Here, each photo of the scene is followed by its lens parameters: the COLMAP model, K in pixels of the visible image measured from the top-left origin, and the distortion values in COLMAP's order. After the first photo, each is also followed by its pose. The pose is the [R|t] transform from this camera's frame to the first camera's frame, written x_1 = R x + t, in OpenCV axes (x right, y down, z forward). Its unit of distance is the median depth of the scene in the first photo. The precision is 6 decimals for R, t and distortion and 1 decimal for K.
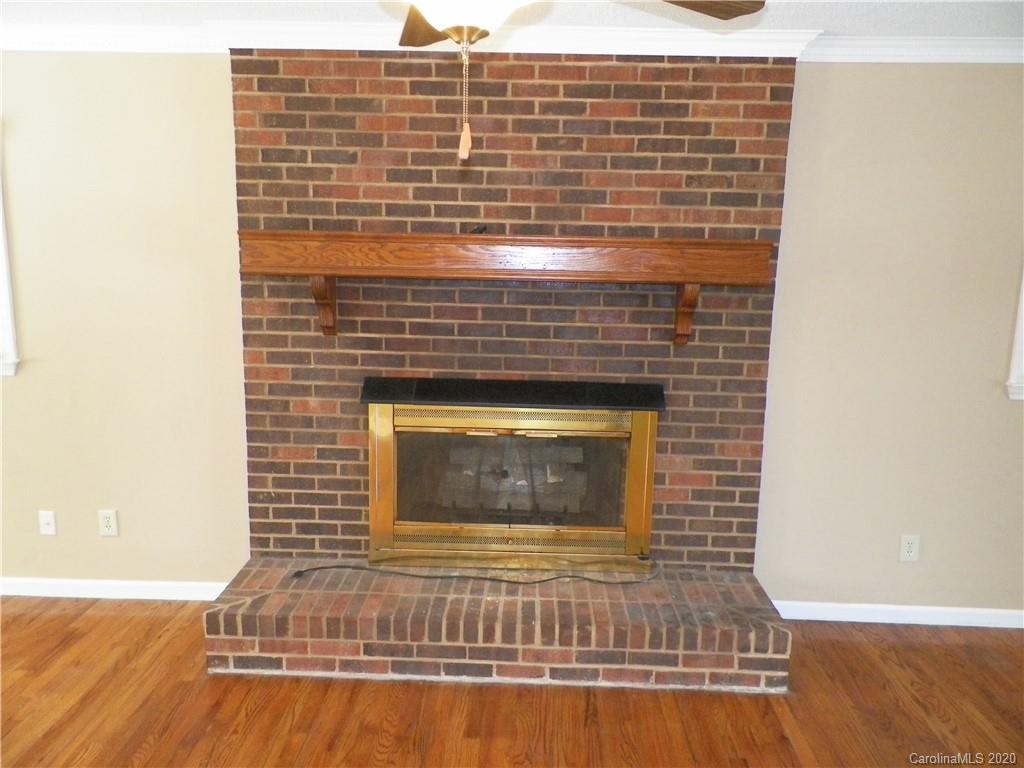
lens RADIAL K [[777.8, 0, 509.8], [0, 777.8, 382.3], [0, 0, 1]] dist [0.015765, -0.013062]
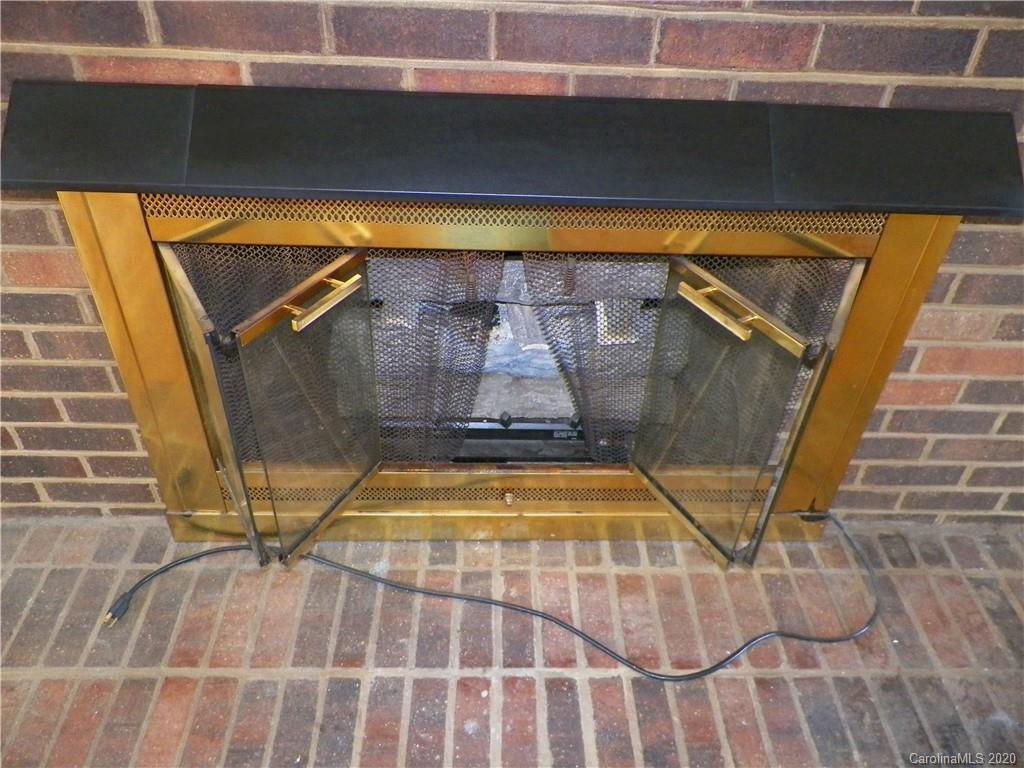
lens RADIAL K [[777.8, 0, 511.0], [0, 777.8, 387.6], [0, 0, 1]] dist [0.015765, -0.013062]
pose [[0.998004, -0.022438, 0.059023, -0.022122], [-0.009874, 0.867780, 0.496851, -0.055707], [-0.062367, -0.496442, 0.865827, 0.702972]]
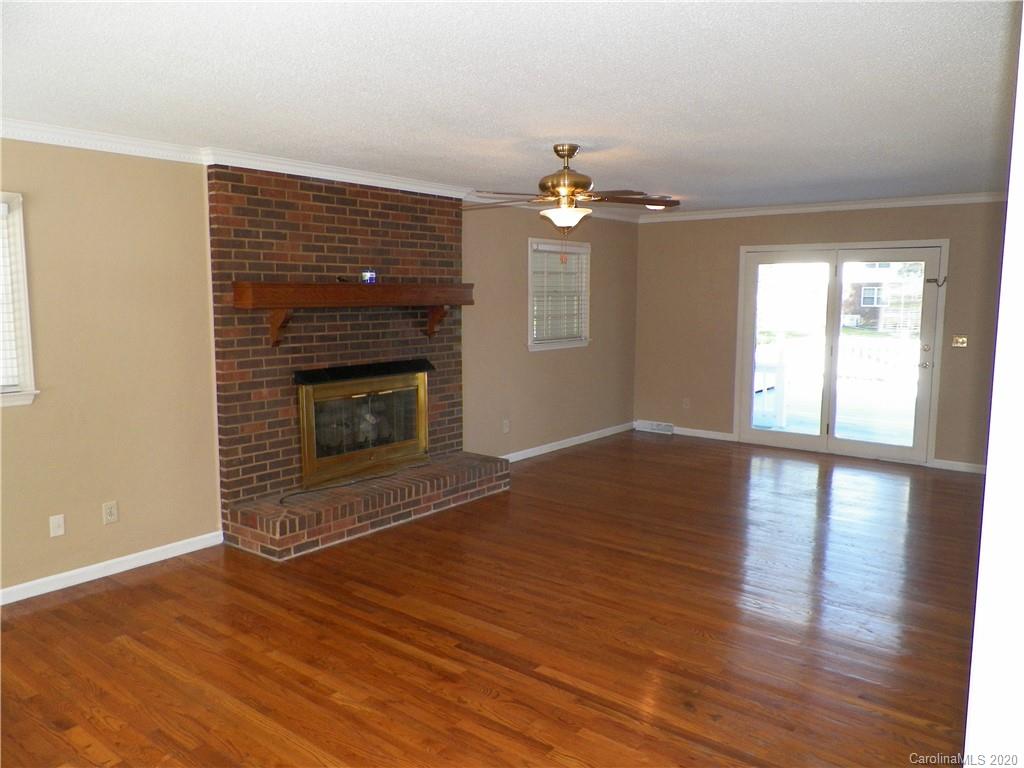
lens RADIAL K [[777.8, 0, 513.2], [0, 777.8, 384.8], [0, 0, 1]] dist [0.015765, -0.013062]
pose [[0.596623, -0.116551, 0.794013, -1.232004], [0.152913, 0.987781, 0.030095, 0.042346], [-0.787819, 0.103460, 0.607155, -0.334241]]
